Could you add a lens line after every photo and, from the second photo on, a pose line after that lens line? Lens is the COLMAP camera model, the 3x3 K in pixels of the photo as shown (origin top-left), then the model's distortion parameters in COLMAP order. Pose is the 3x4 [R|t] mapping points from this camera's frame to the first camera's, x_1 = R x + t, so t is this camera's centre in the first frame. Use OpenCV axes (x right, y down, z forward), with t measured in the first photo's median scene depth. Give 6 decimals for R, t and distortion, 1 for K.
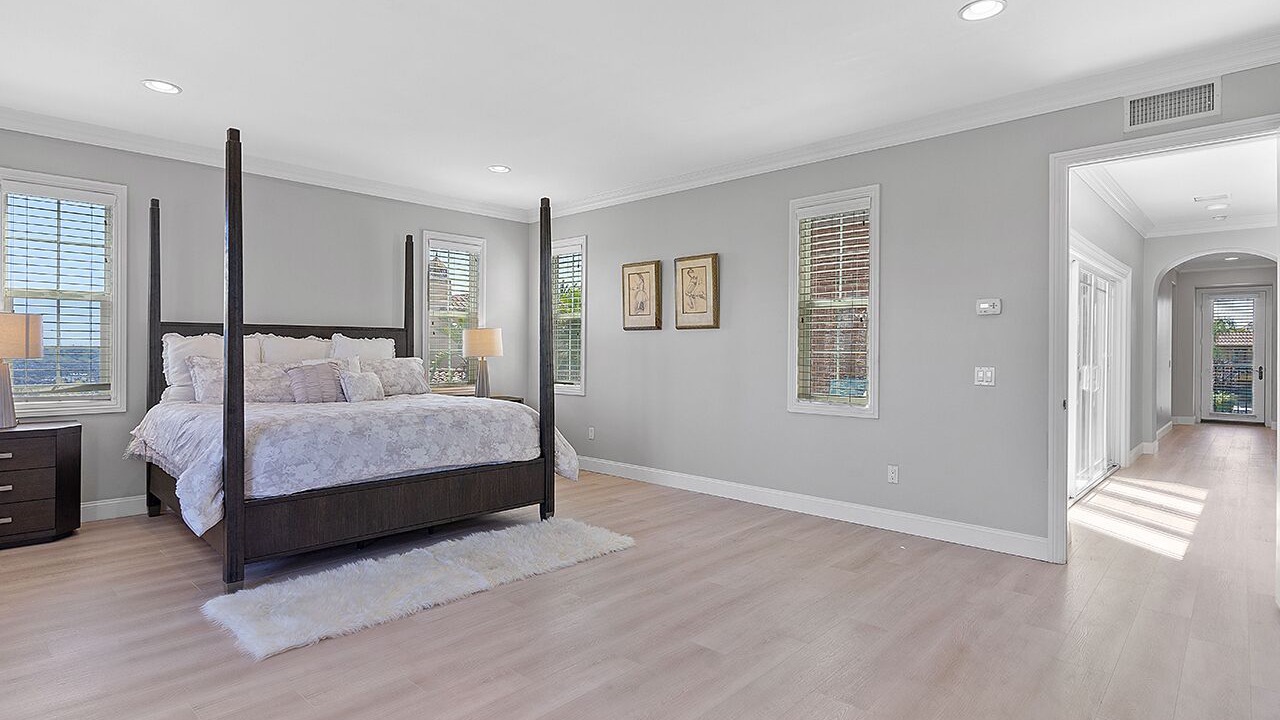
lens RADIAL K [[627.7, 0, 633.6], [0, 627.7, 354.6], [0, 0, 1]] dist [-0.000628, 0.000198]
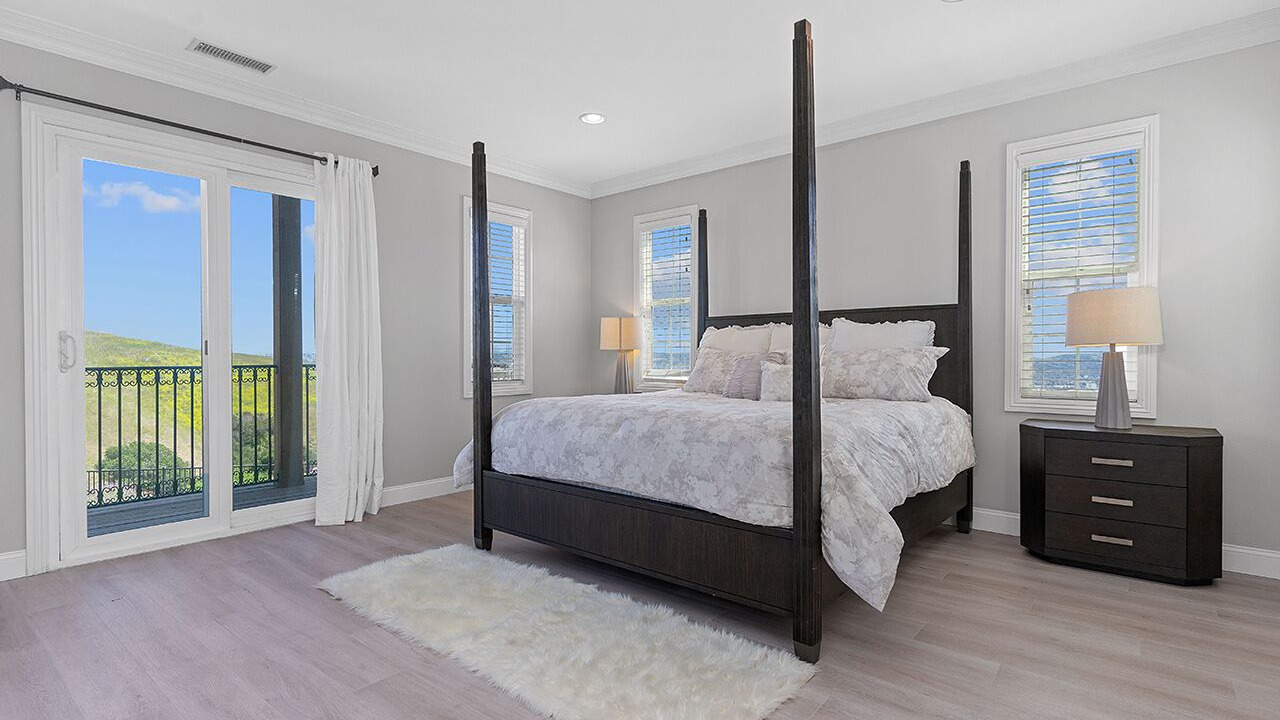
lens RADIAL K [[627.7, 0, 633.1], [0, 627.7, 361.0], [0, 0, 1]] dist [-0.000628, 0.000198]
pose [[0.099317, 0.009350, -0.995012, 0.337660], [-0.005015, 0.999948, 0.008896, 0.019816], [0.995043, 0.004107, 0.099358, 0.773121]]
